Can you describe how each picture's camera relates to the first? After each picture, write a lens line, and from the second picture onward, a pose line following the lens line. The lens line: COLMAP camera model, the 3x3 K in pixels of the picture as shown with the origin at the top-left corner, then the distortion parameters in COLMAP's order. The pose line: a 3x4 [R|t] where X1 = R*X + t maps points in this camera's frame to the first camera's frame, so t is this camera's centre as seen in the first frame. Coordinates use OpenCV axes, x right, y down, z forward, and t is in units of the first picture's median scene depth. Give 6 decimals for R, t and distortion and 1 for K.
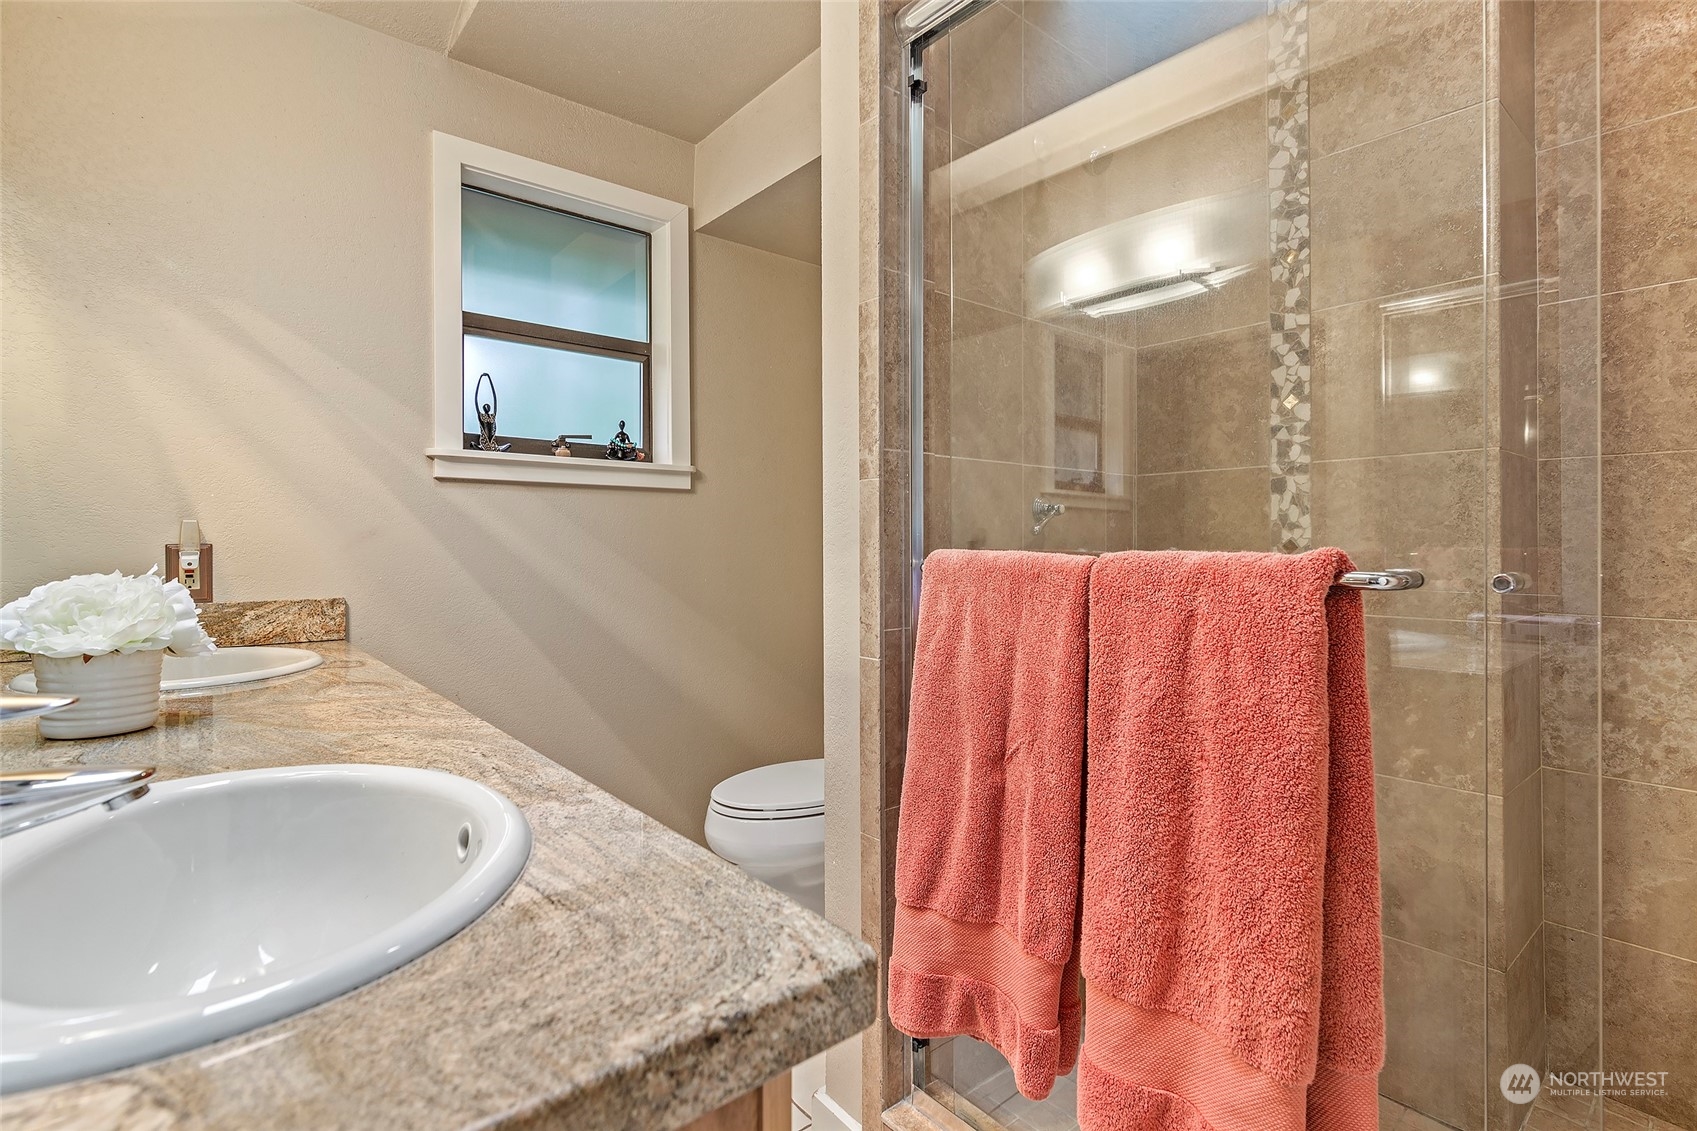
lens RADIAL K [[816.9, 0, 854.6], [0, 816.9, 515.8], [0, 0, 1]] dist [0.001270, 0.000077]
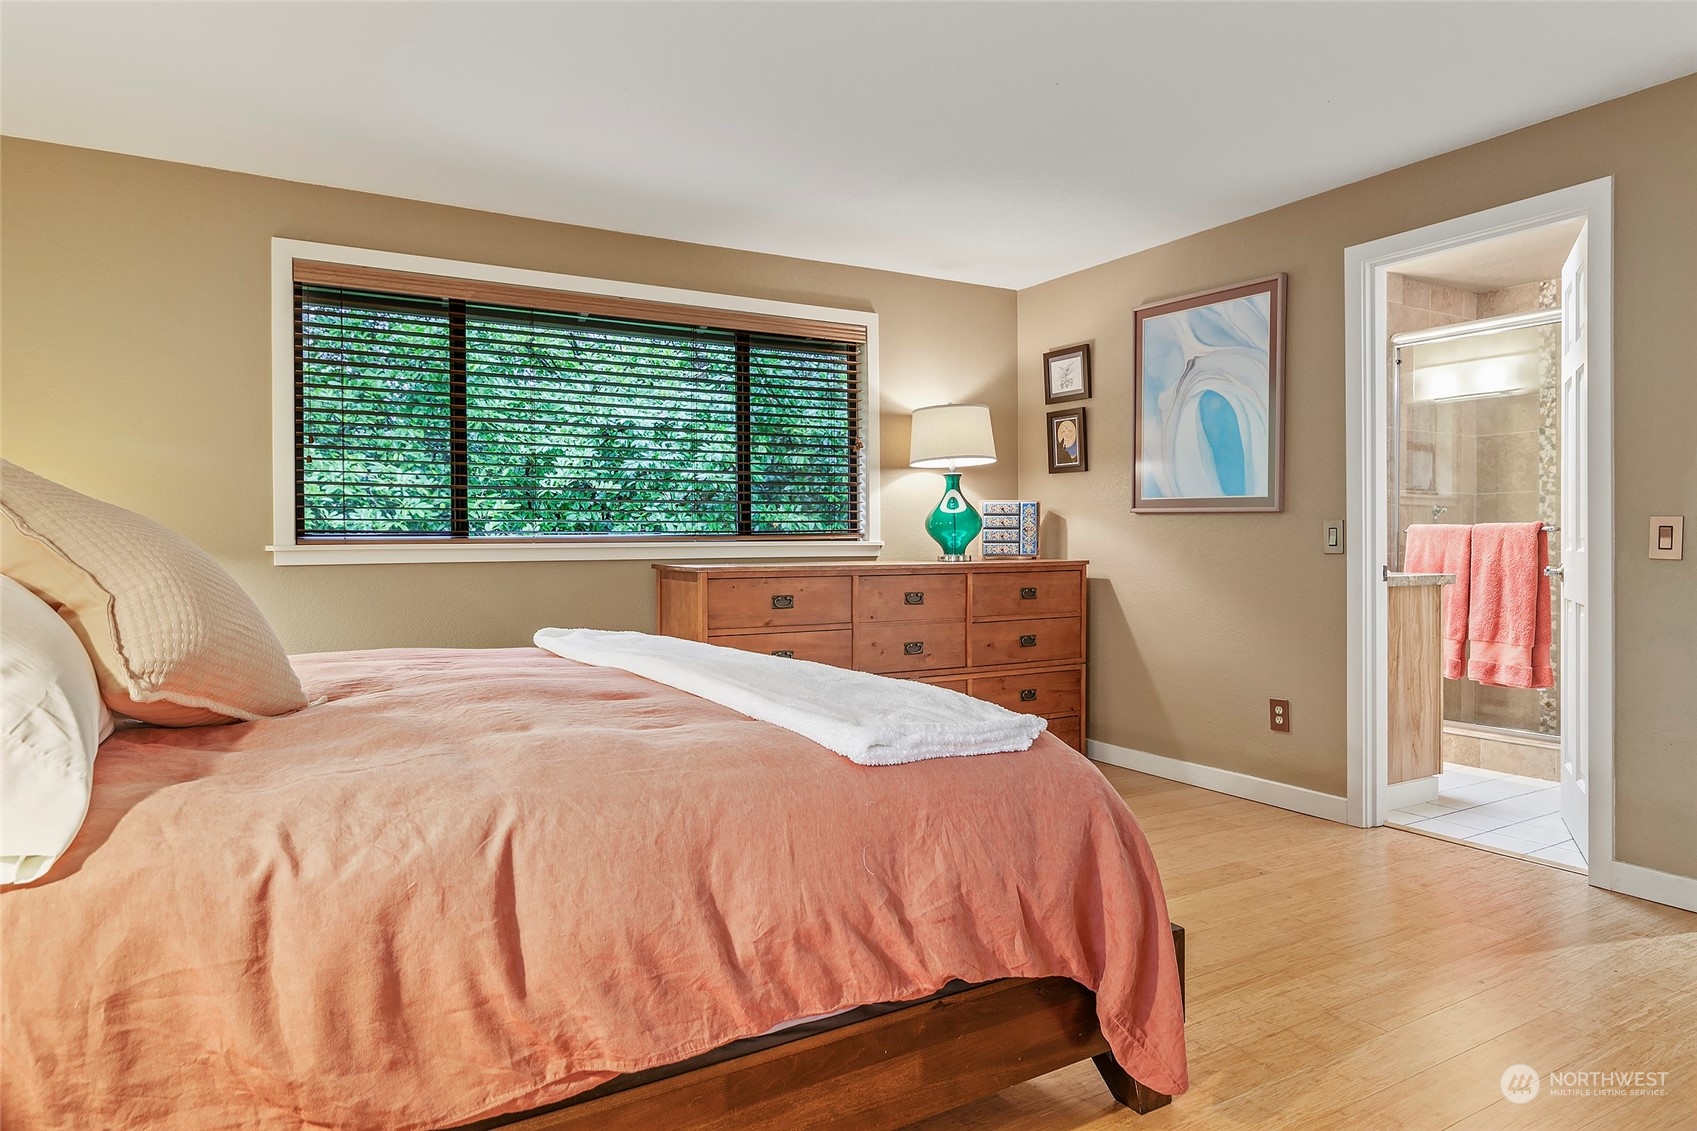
lens RADIAL K [[1063.7, 0, 845.3], [0, 1063.7, 528.7], [0, 0, 1]] dist [0.001421, -0.000489]
pose [[0.986992, -0.002382, -0.160755, -1.474861], [0.005718, 0.999778, 0.020295, -0.039420], [0.160670, -0.020950, 0.986786, -3.565013]]
